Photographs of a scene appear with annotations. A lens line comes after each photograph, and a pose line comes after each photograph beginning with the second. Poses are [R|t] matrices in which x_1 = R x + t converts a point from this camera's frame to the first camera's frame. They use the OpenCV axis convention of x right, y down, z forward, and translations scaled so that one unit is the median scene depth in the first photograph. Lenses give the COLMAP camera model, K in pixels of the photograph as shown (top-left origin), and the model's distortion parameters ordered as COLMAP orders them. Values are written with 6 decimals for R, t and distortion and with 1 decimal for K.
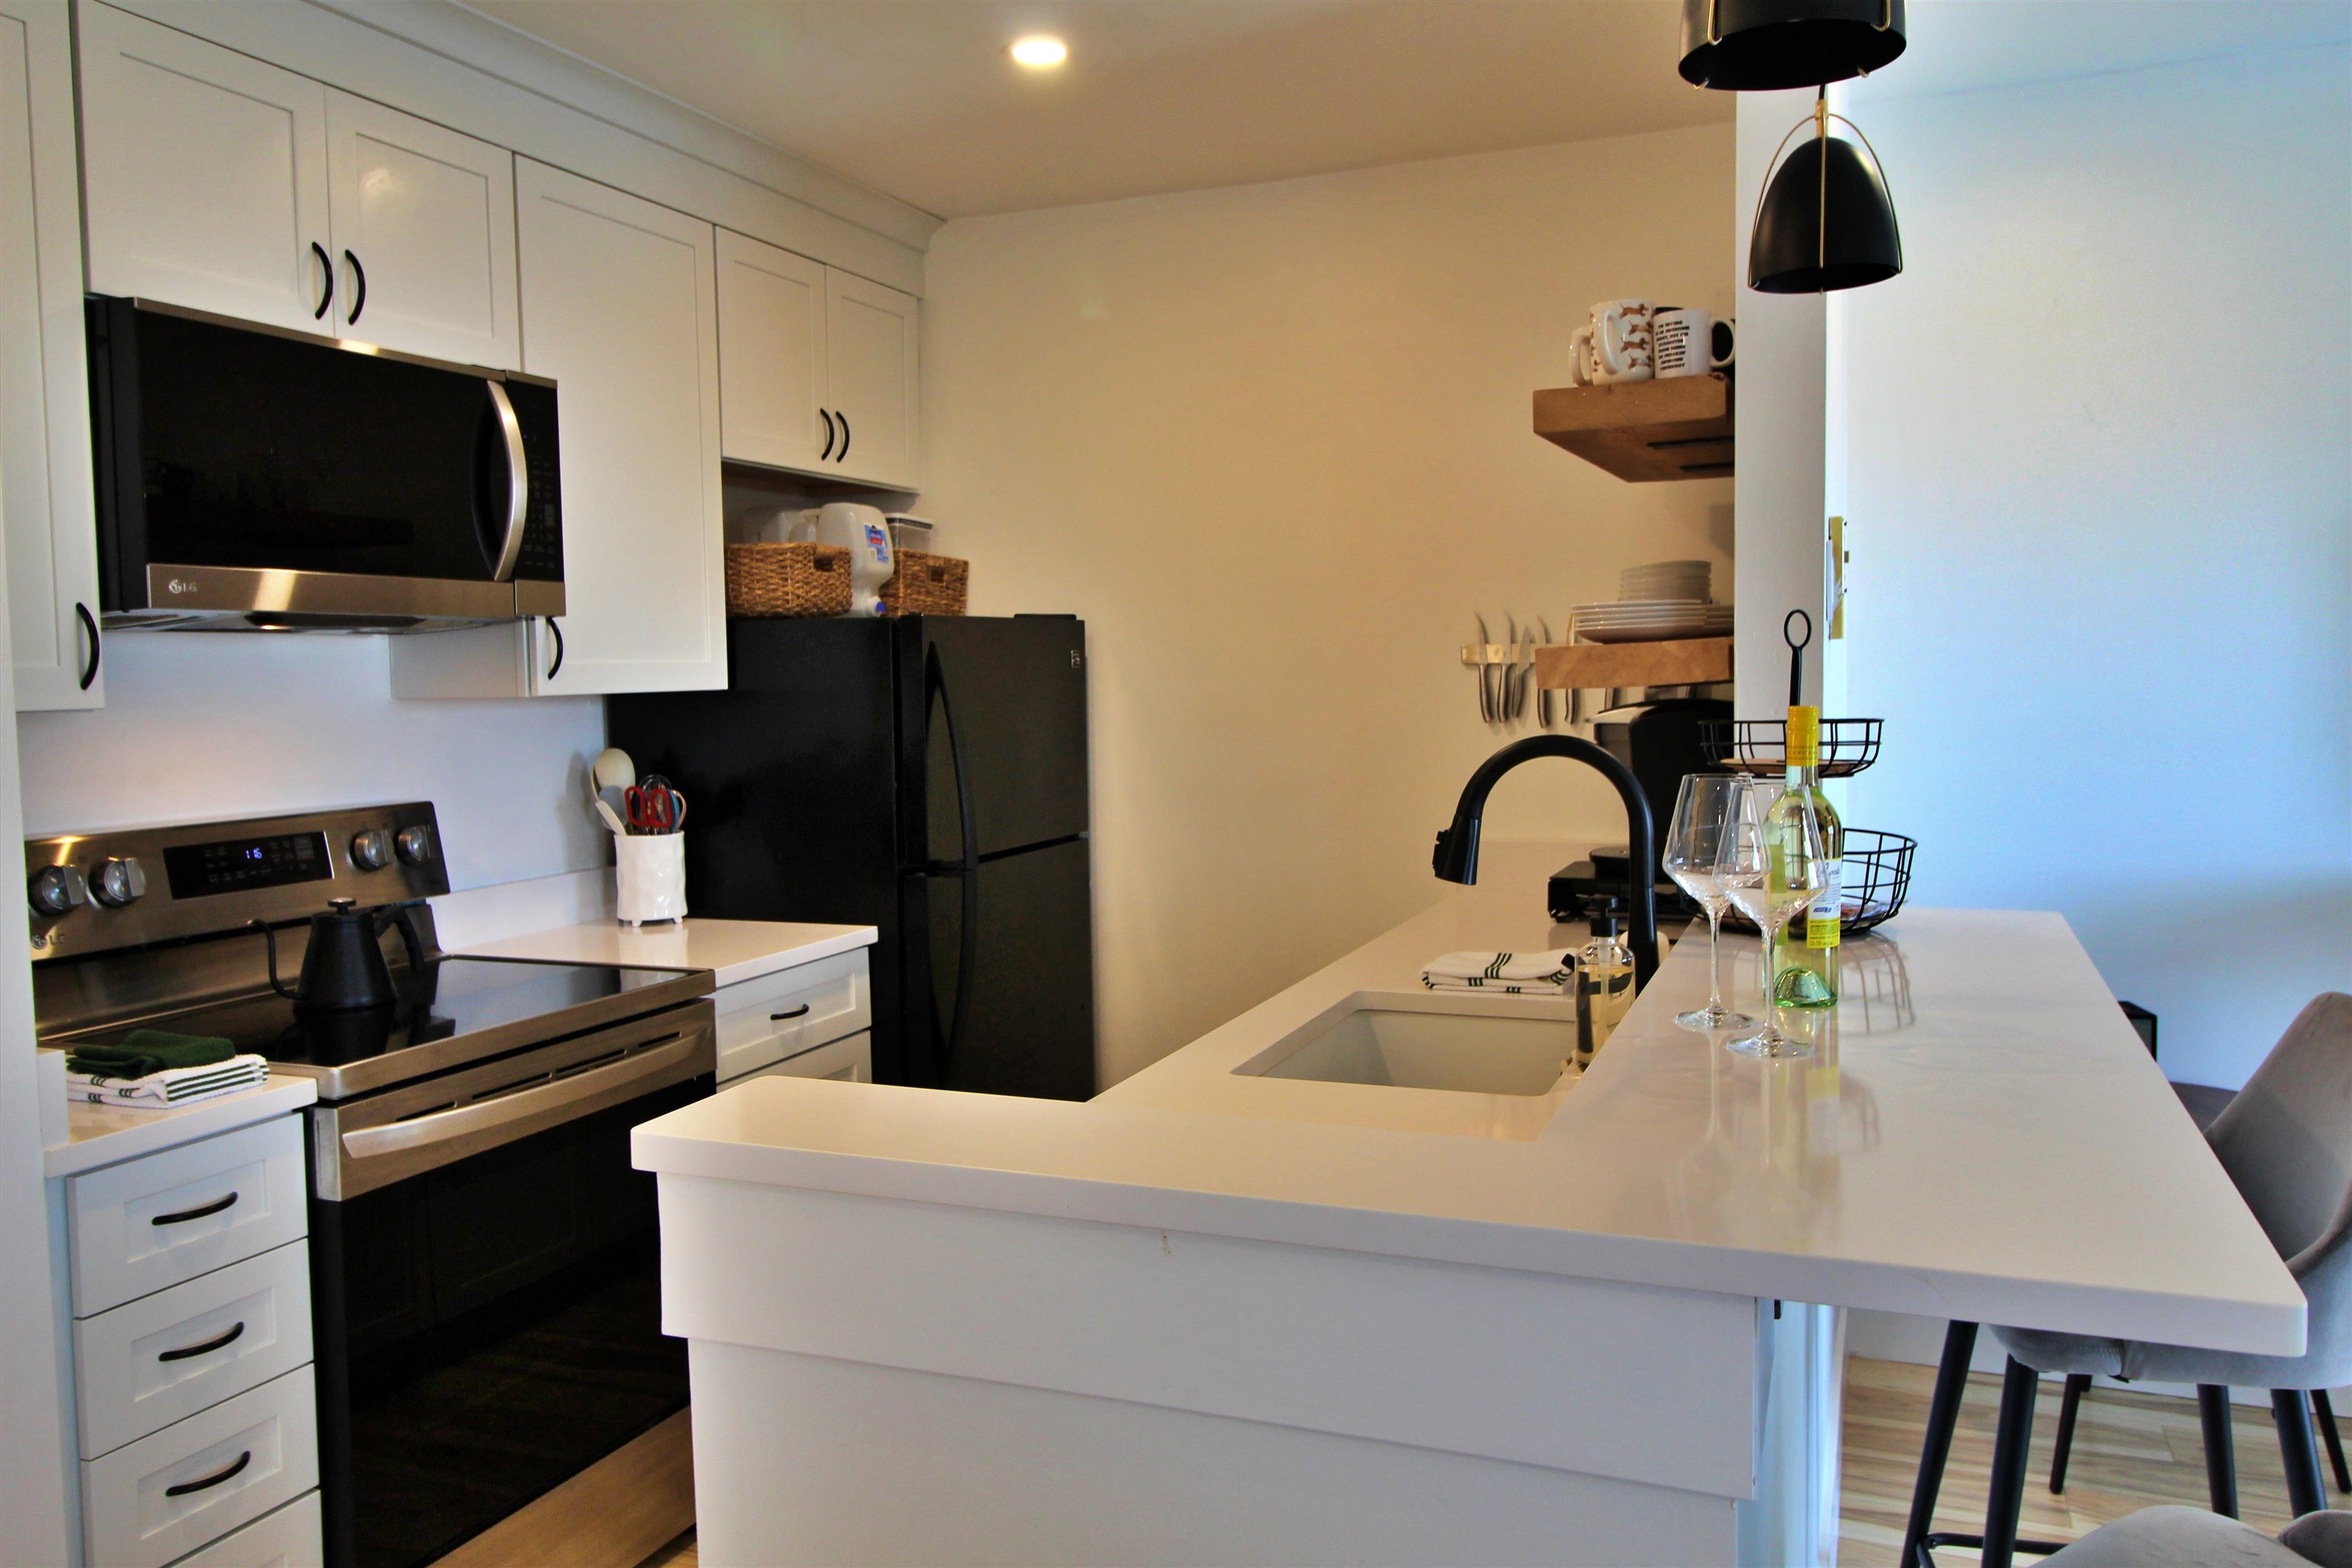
lens RADIAL K [[1754.6, 0, 1184.0], [0, 1754.6, 775.2], [0, 0, 1]] dist [0.005307, 0.003373]
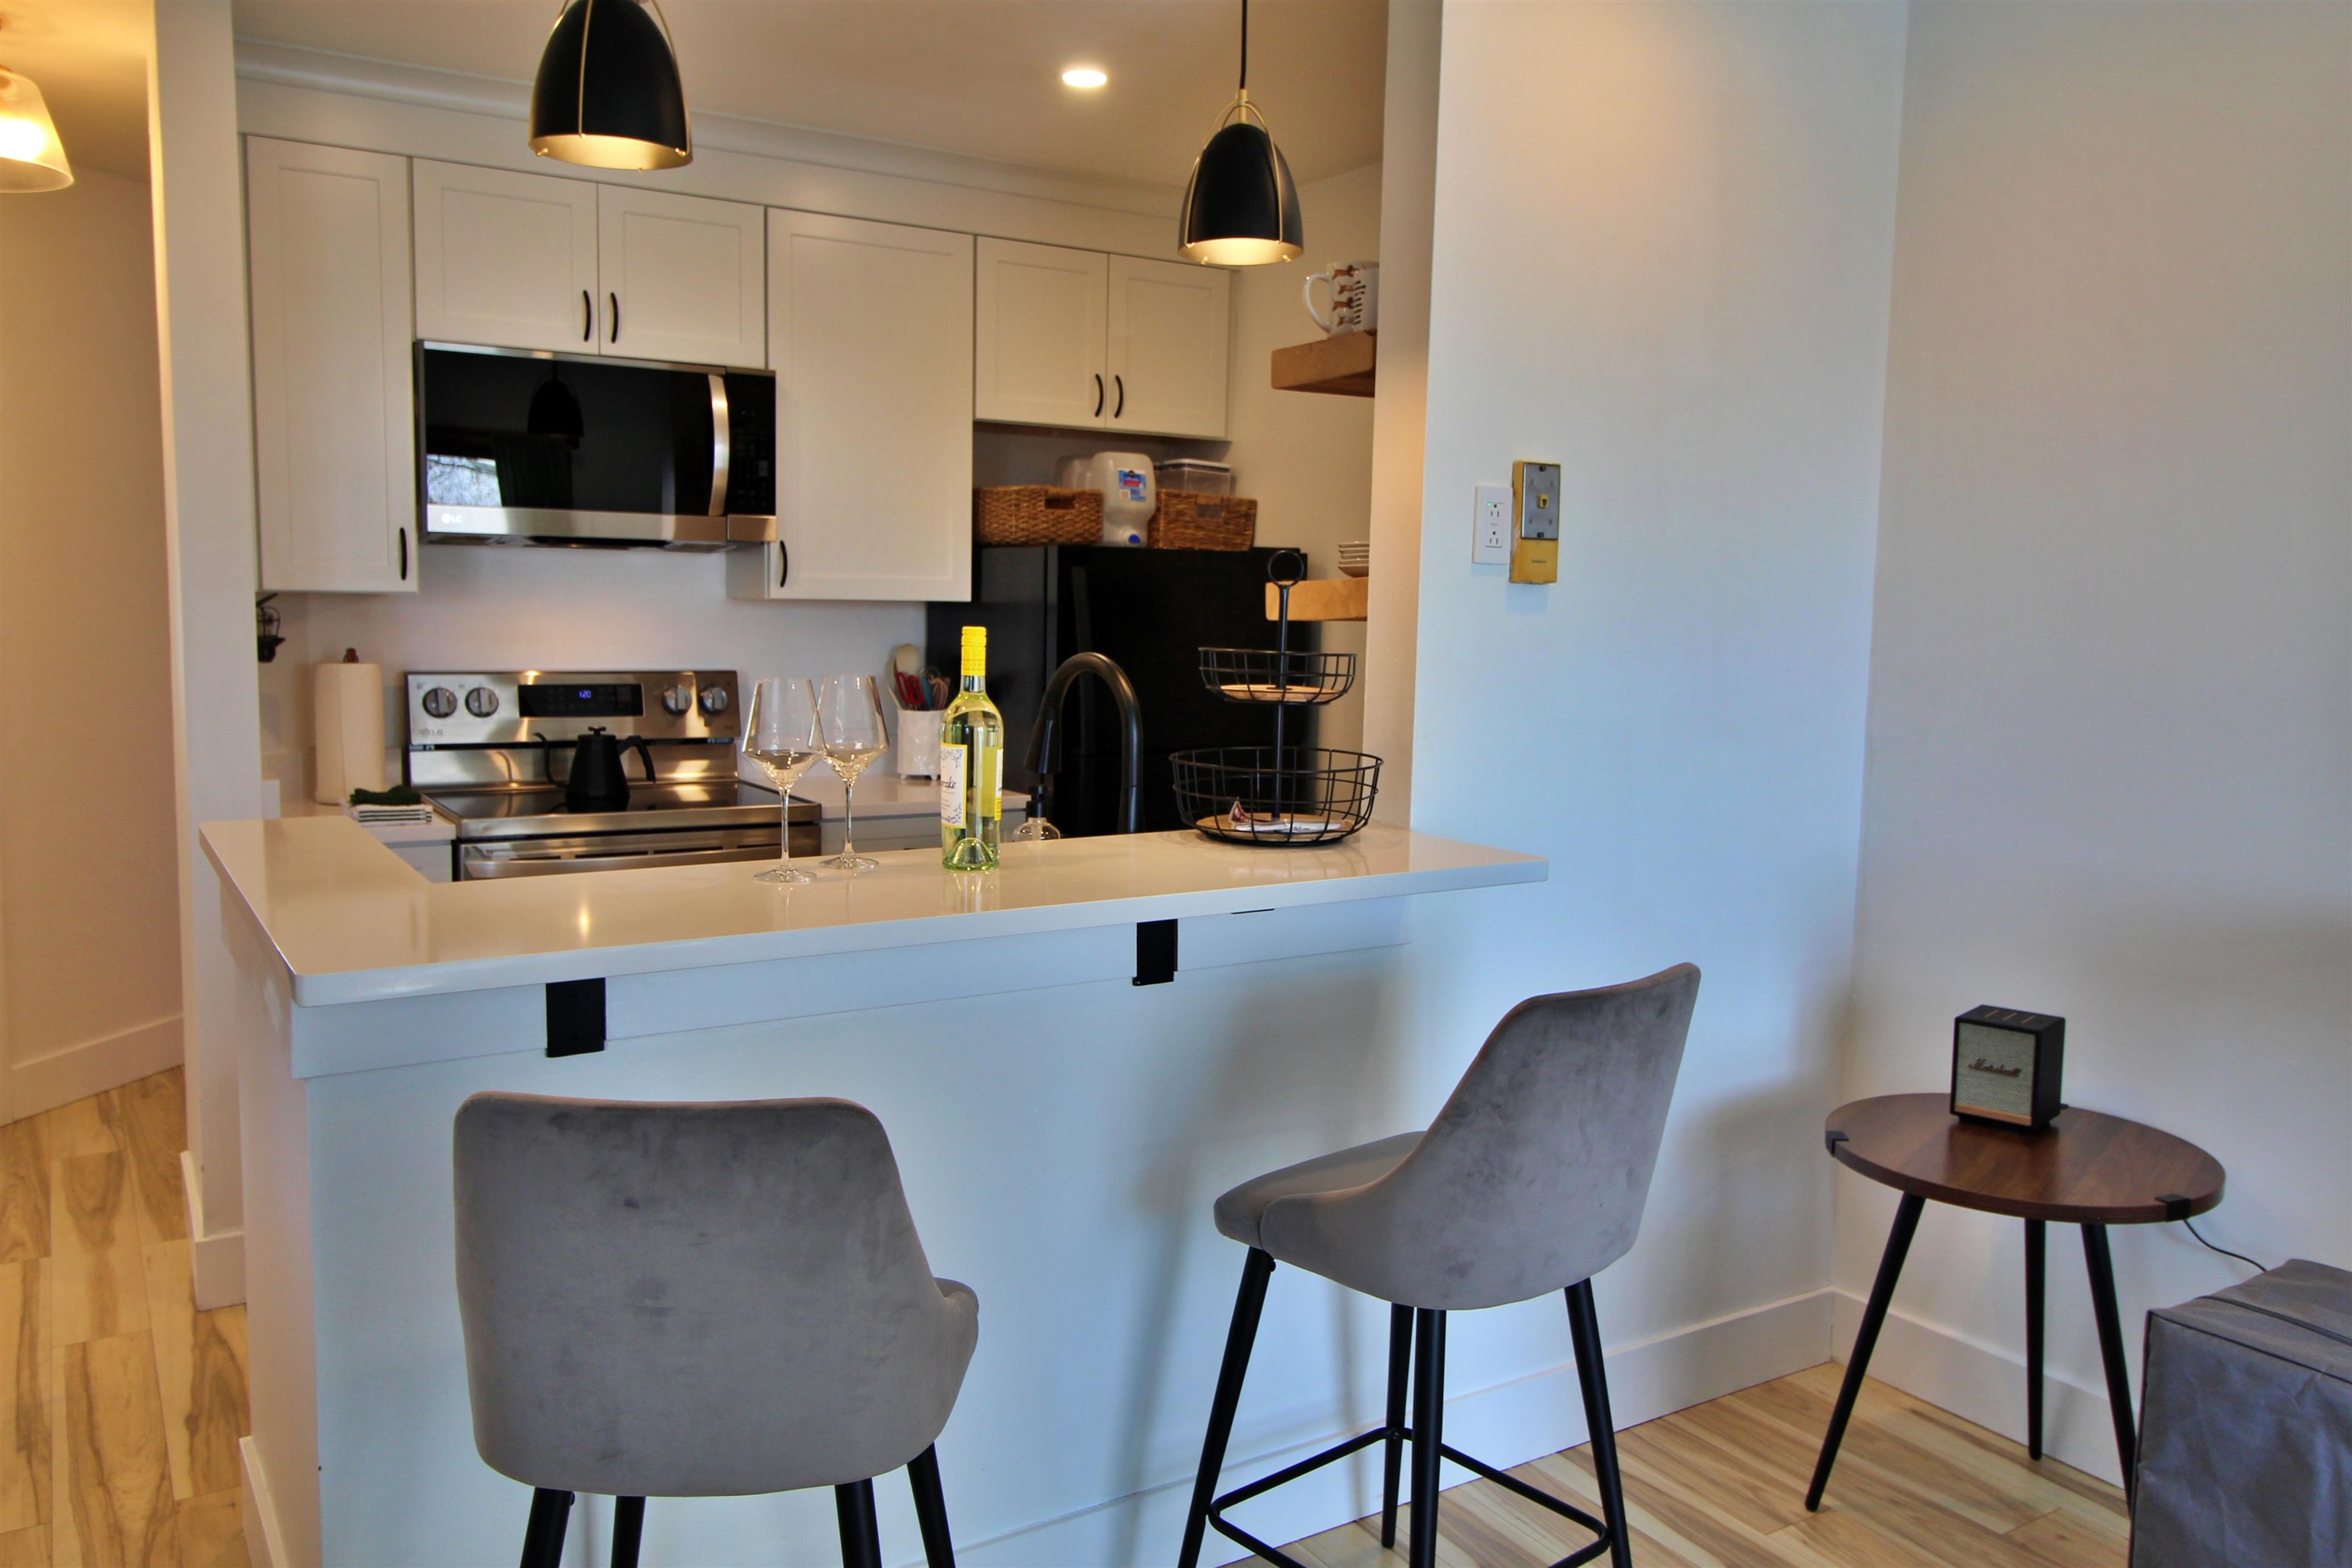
lens RADIAL K [[1754.6, 0, 1184.0], [0, 1754.6, 775.2], [0, 0, 1]] dist [0.005307, 0.003373]
pose [[0.813474, 0.091663, -0.574333, 0.735486], [-0.069597, 0.995748, 0.060345, -0.012688], [0.577422, -0.009117, 0.816395, 0.051118]]
